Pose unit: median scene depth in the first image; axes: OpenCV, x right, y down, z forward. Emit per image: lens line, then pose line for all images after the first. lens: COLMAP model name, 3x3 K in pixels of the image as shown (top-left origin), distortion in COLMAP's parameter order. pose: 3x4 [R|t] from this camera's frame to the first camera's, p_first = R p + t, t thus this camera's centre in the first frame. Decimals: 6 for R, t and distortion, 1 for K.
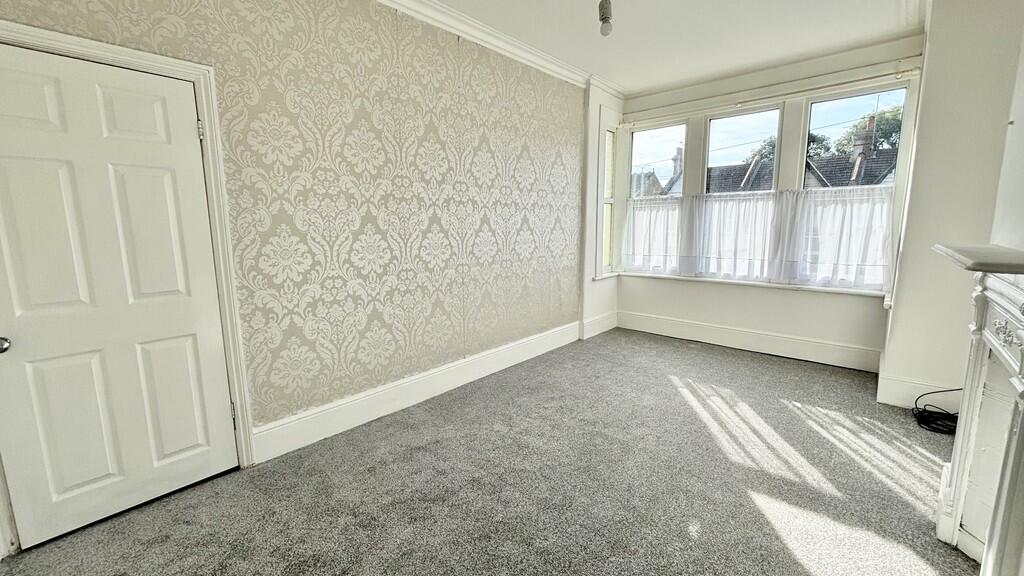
lens RADIAL K [[414.4, 0, 520.9], [0, 414.4, 282.9], [0, 0, 1]] dist [0.009457, -0.001504]
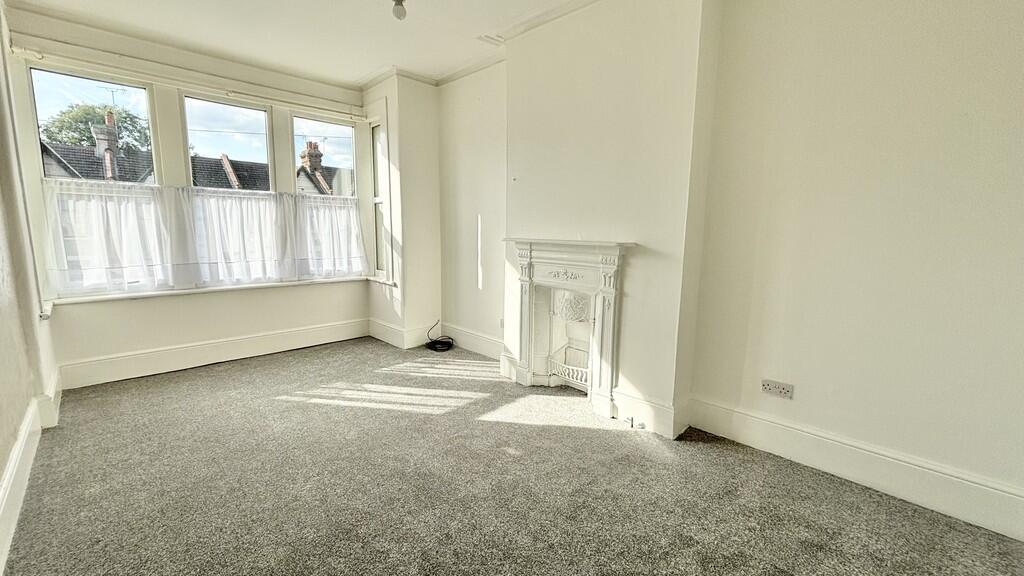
lens RADIAL K [[414.4, 0, 507.1], [0, 414.4, 281.9], [0, 0, 1]] dist [0.009457, -0.001504]
pose [[0.077417, -0.127703, 0.988786, -0.496356], [0.125922, 0.985073, 0.117364, -0.066703], [-0.989015, 0.115424, 0.092342, 0.470722]]
